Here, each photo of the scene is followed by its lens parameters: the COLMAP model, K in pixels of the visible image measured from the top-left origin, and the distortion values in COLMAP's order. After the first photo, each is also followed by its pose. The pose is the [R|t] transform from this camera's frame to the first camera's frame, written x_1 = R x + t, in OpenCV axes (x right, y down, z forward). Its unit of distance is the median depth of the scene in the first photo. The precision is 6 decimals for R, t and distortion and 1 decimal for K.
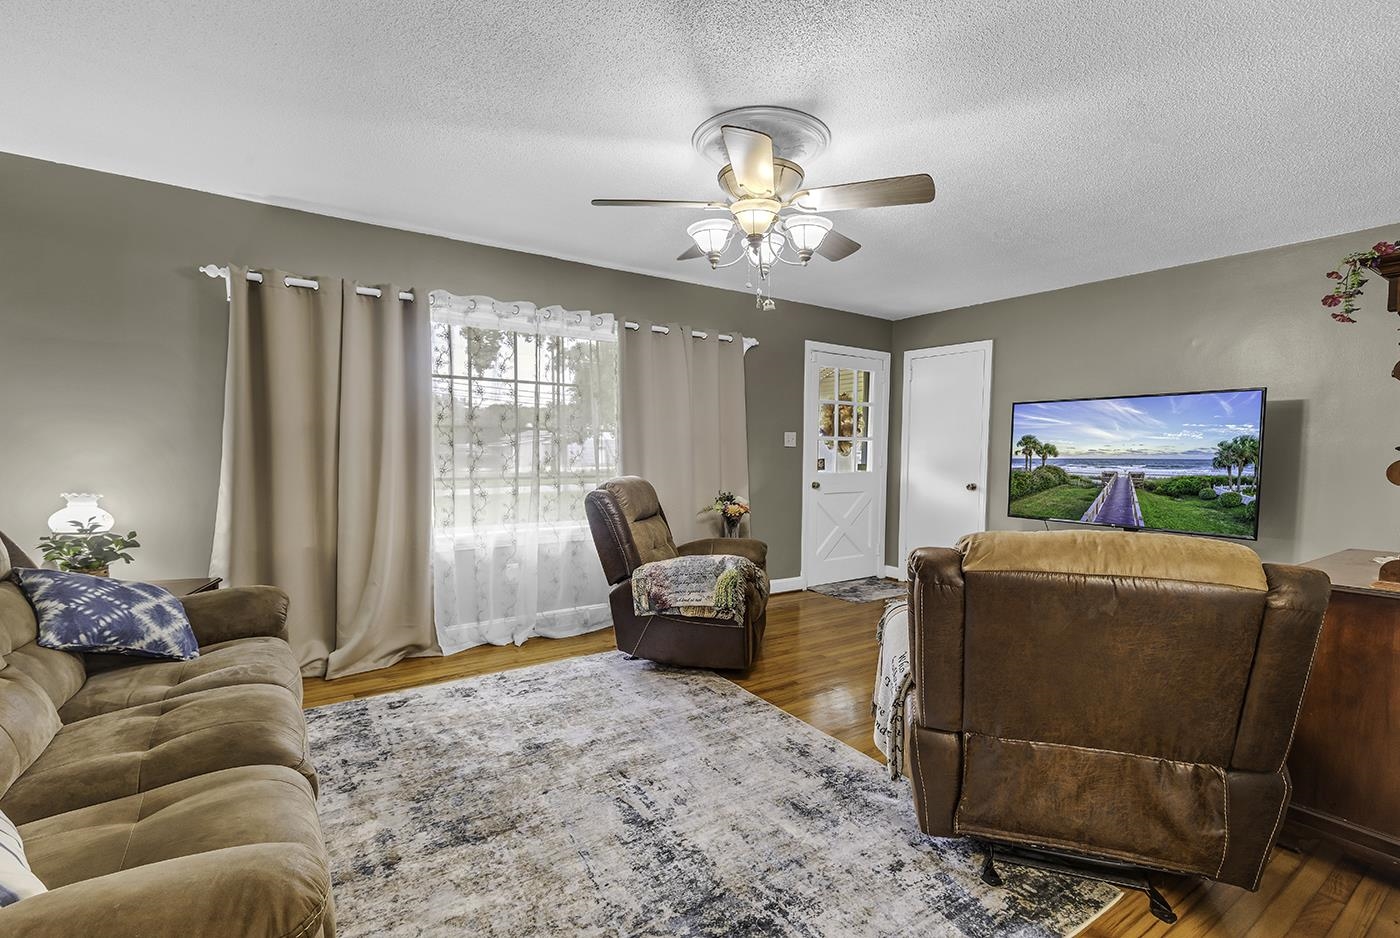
lens RADIAL K [[643.8, 0, 722.3], [0, 643.8, 474.8], [0, 0, 1]] dist [0.006609, -0.001783]
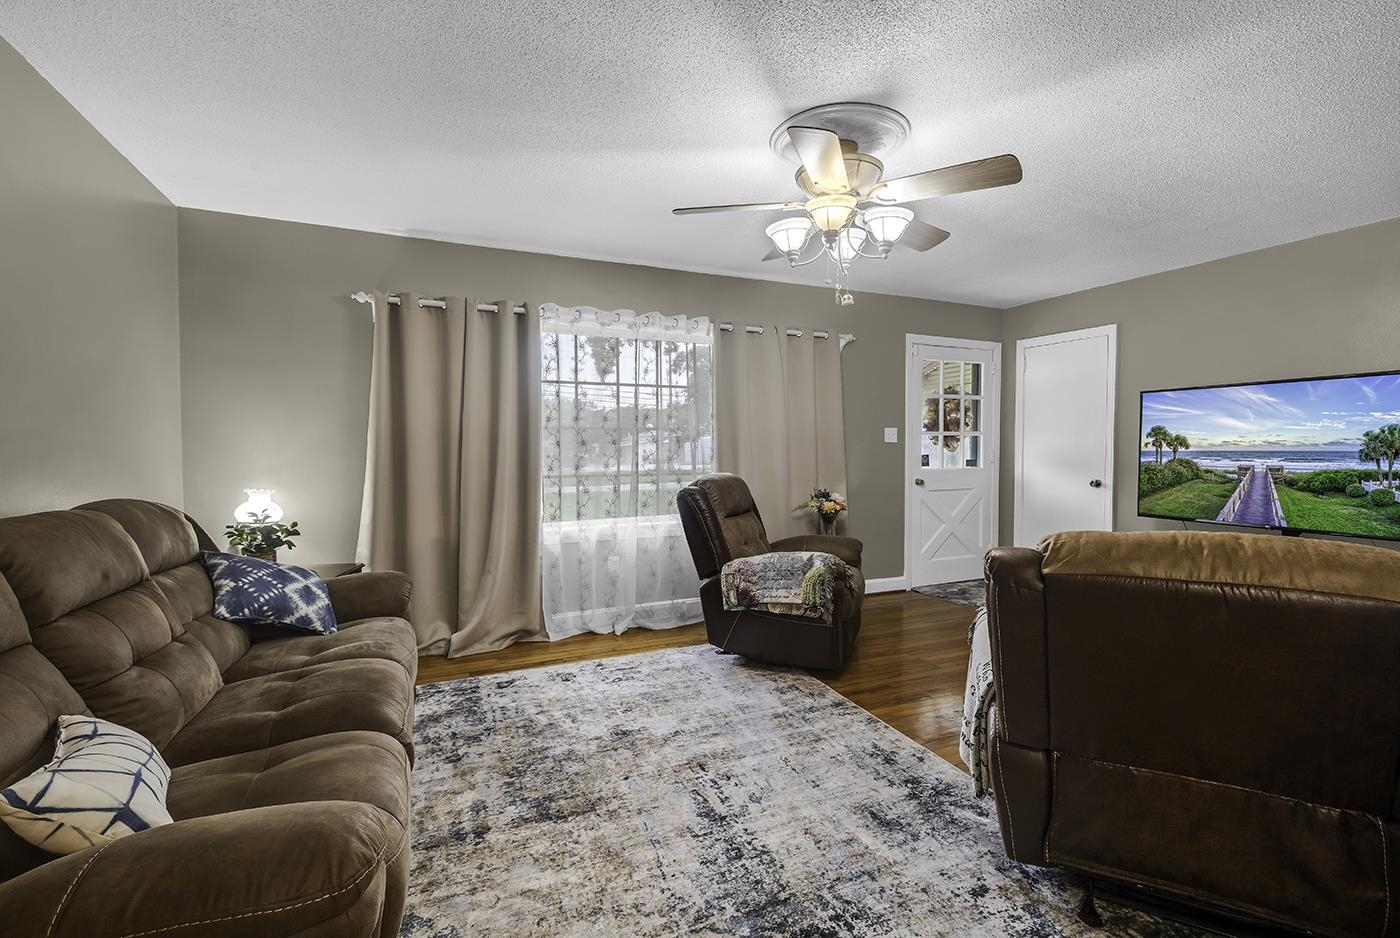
lens RADIAL K [[643.8, 0, 811.5], [0, 643.8, 454.0], [0, 0, 1]] dist [0.006609, -0.001783]
pose [[0.982176, -0.010017, -0.187696, 0.208951], [0.004350, 0.999523, -0.030581, 0.004244], [0.187913, 0.029219, 0.981751, 0.022415]]
